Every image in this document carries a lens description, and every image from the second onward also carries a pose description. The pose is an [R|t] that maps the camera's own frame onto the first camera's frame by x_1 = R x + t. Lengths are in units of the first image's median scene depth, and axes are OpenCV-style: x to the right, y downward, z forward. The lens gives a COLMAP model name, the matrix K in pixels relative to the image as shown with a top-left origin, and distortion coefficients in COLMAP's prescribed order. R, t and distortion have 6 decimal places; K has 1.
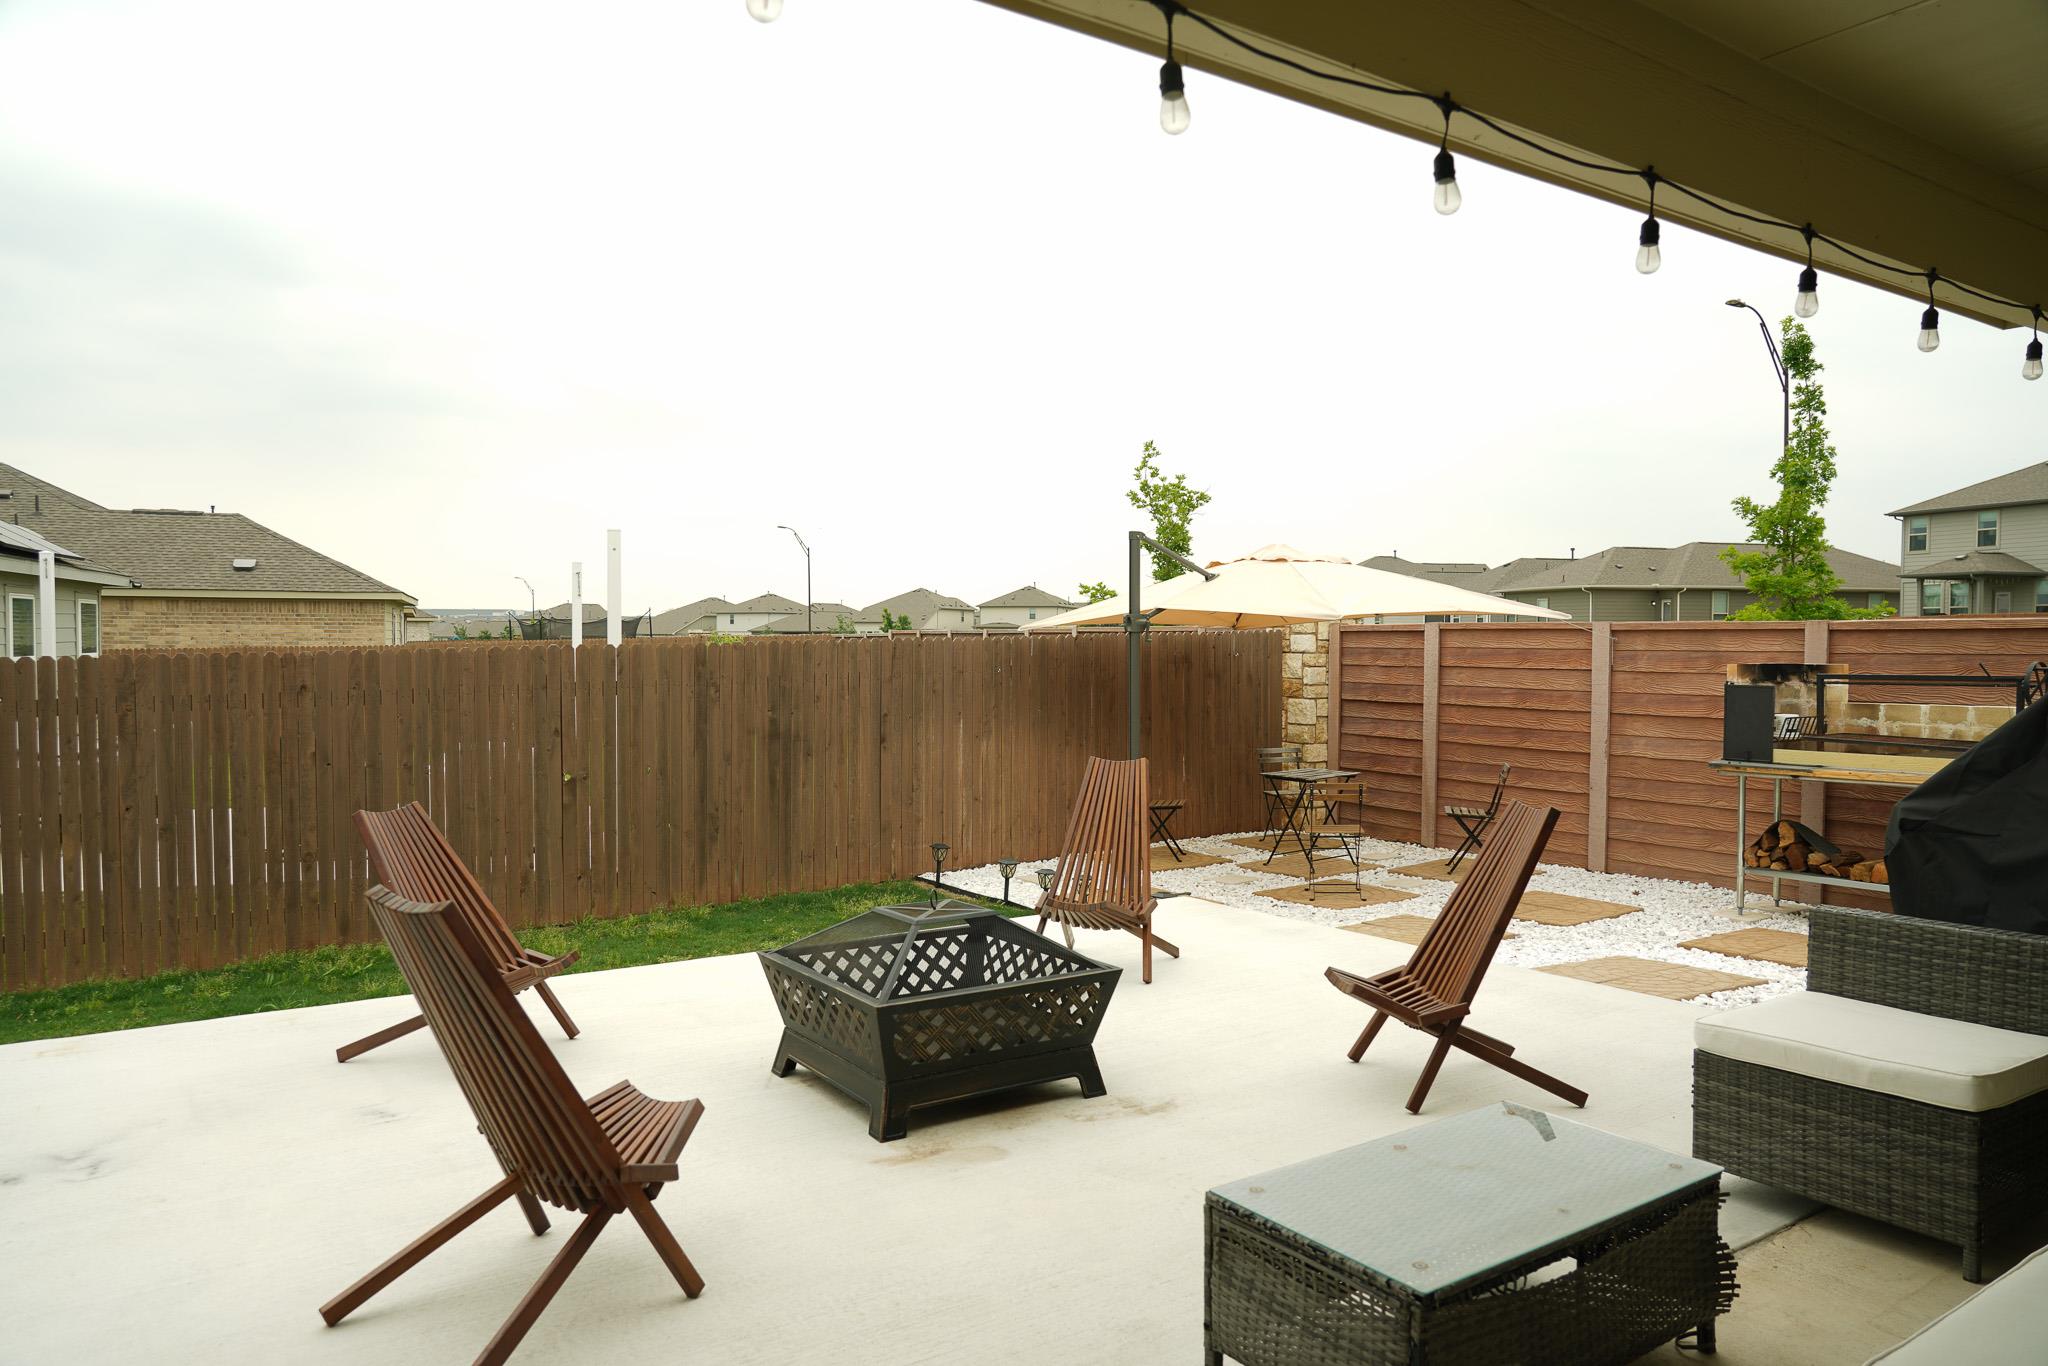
lens RADIAL K [[1371.1, 0, 1015.8], [0, 1371.1, 689.6], [0, 0, 1]] dist [-0.033646, 0.021455]
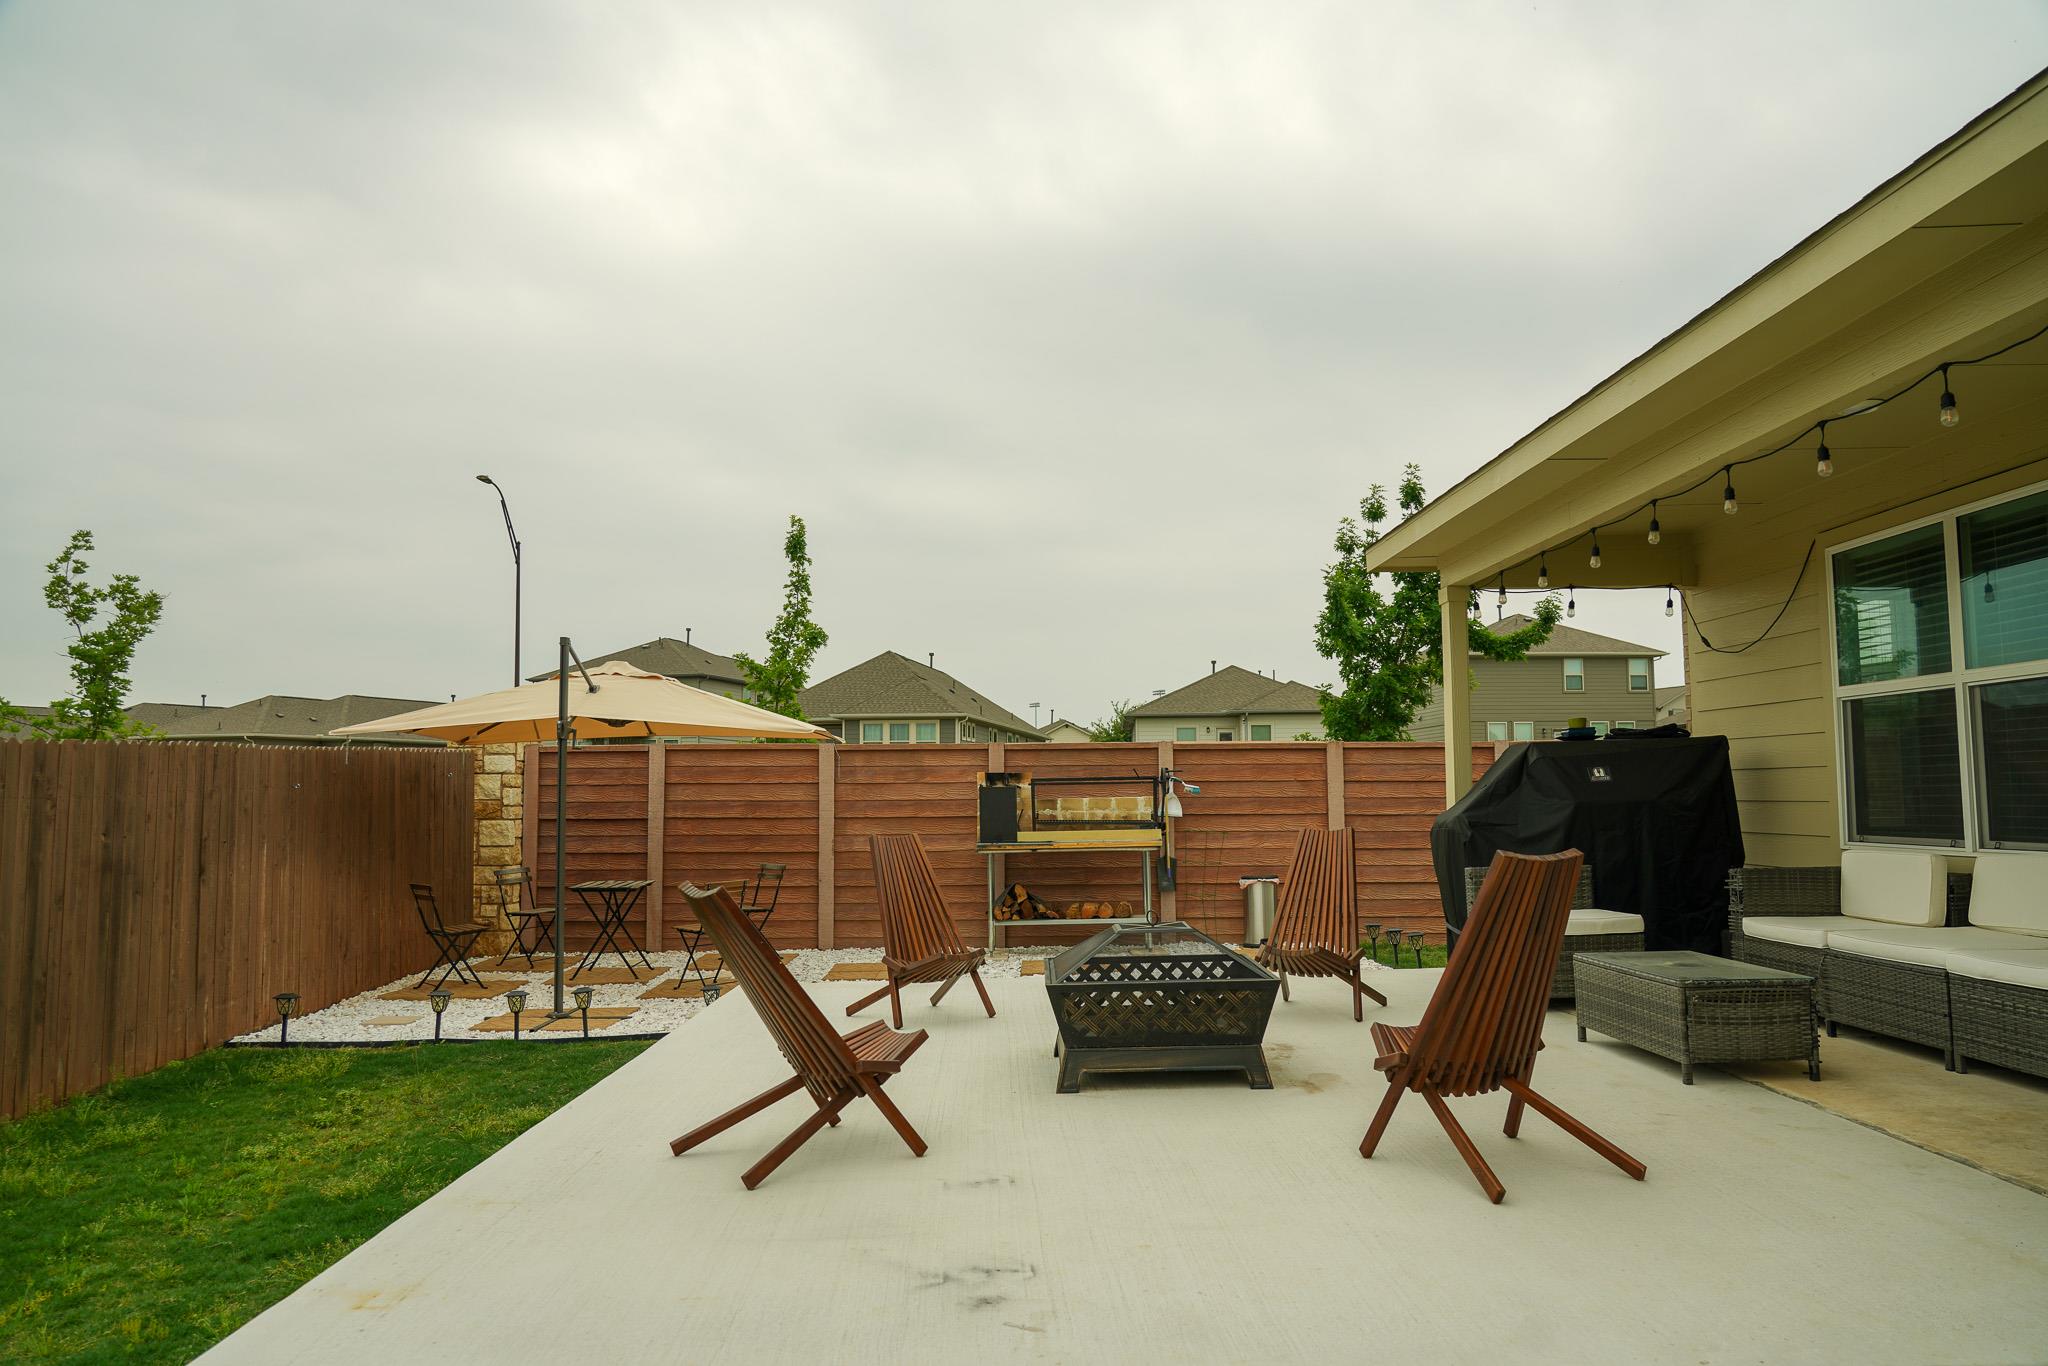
lens RADIAL K [[1374.8, 0, 1016.3], [0, 1374.8, 690.4], [0, 0, 1]] dist [-0.031157, 0.016214]
pose [[0.550426, 0.057645, 0.832892, -0.506197], [0.038704, 0.994779, -0.094427, 0.025997], [-0.833986, 0.084211, 0.545321, 0.174870]]
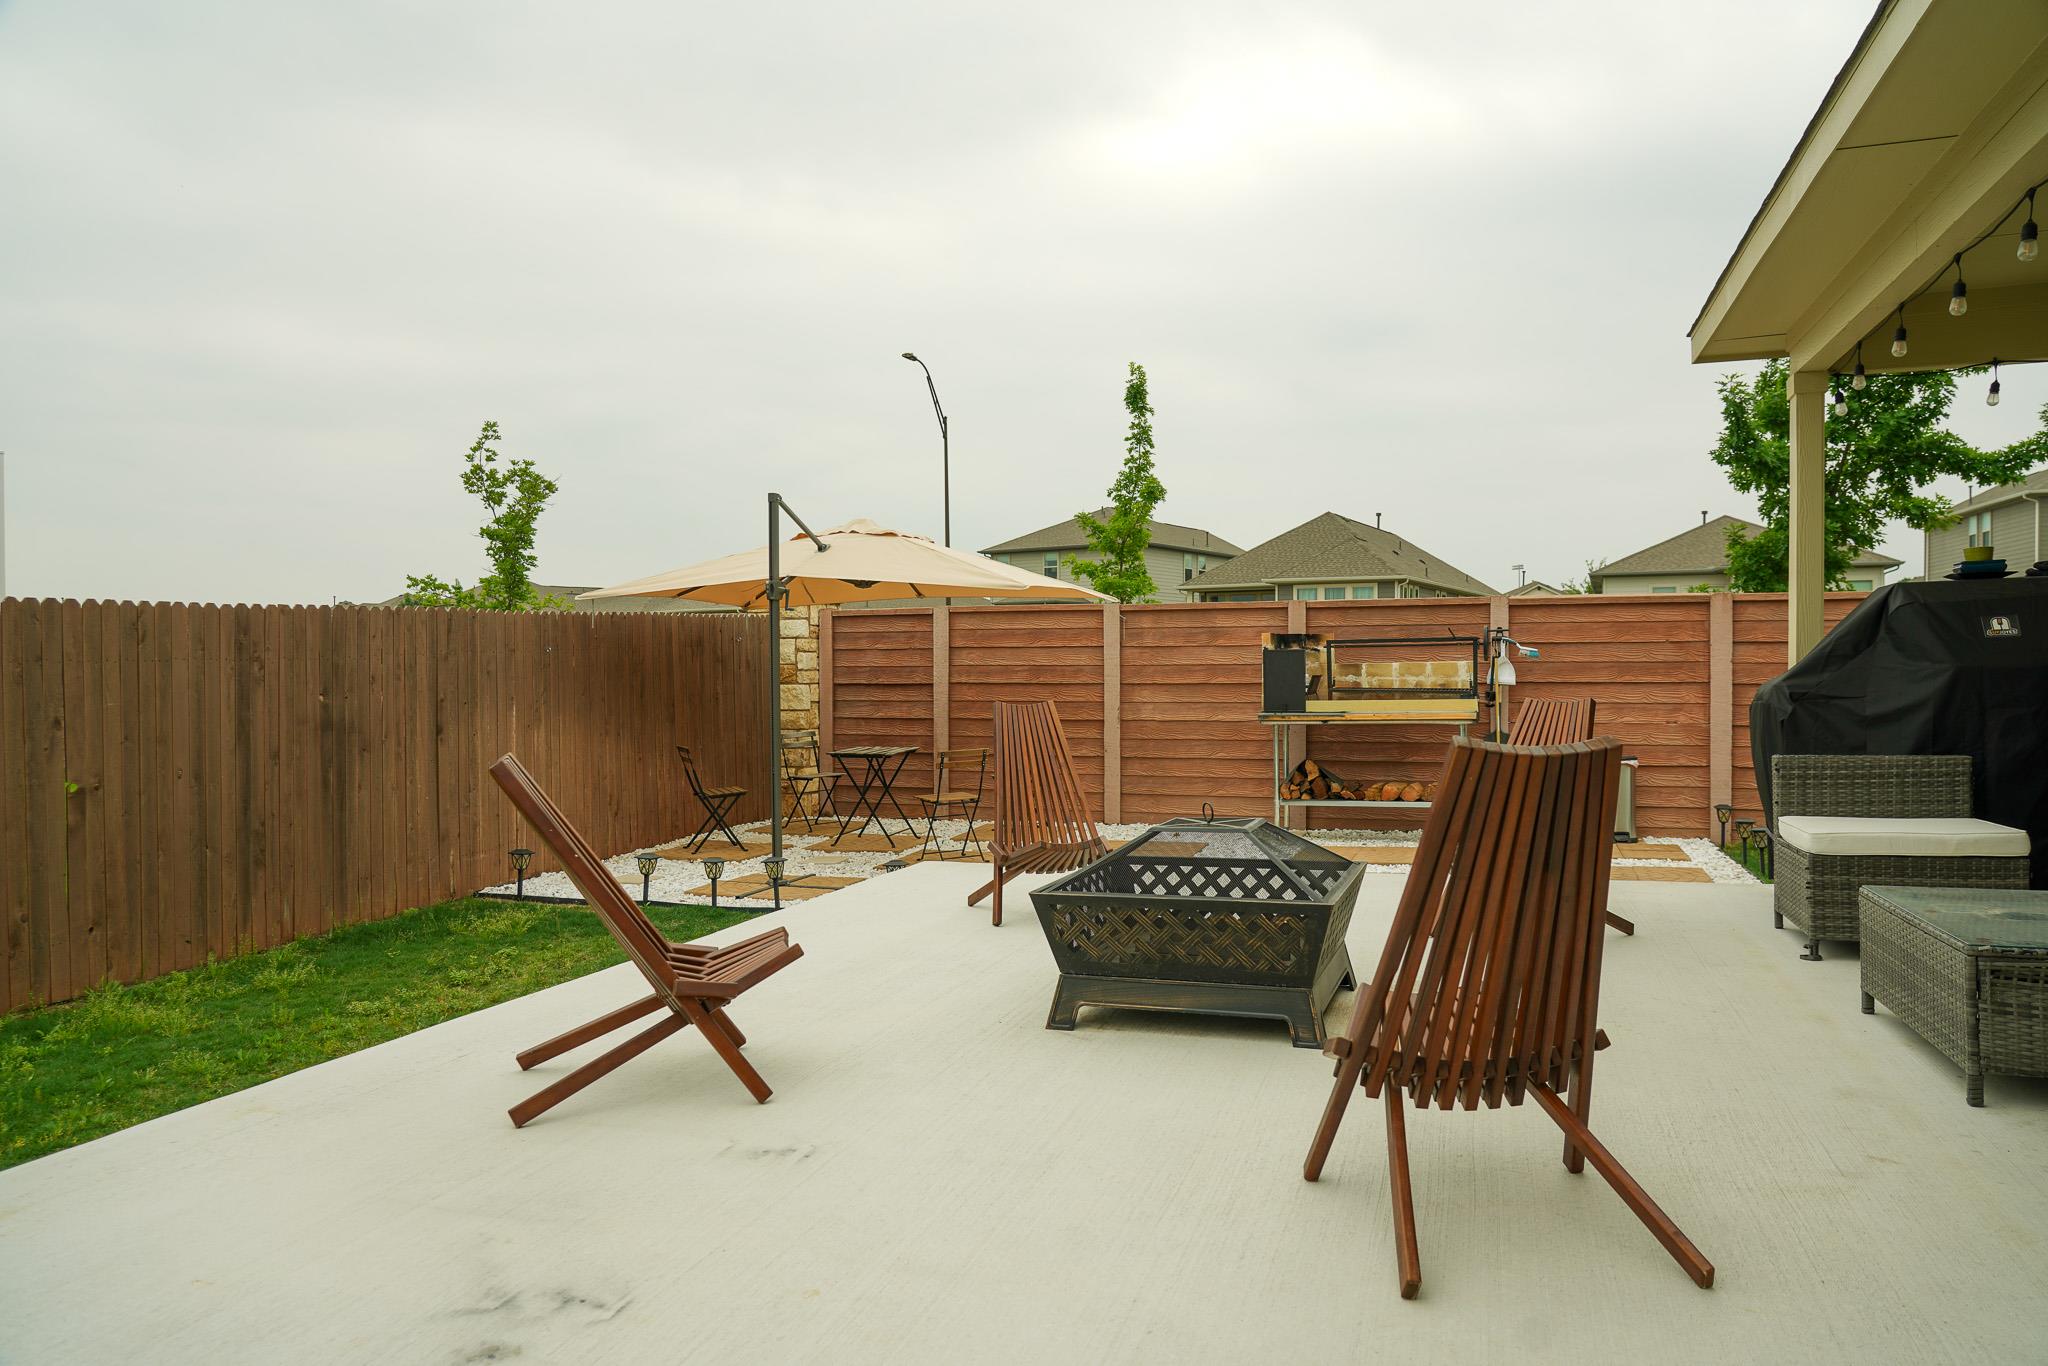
lens RADIAL K [[1371.1, 0, 1015.8], [0, 1371.1, 689.6], [0, 0, 1]] dist [-0.033646, 0.021455]
pose [[0.798877, -0.016958, 0.601256, -0.318642], [0.029461, 0.999506, -0.010953, 0.031823], [-0.600773, 0.026464, 0.798982, 0.135455]]
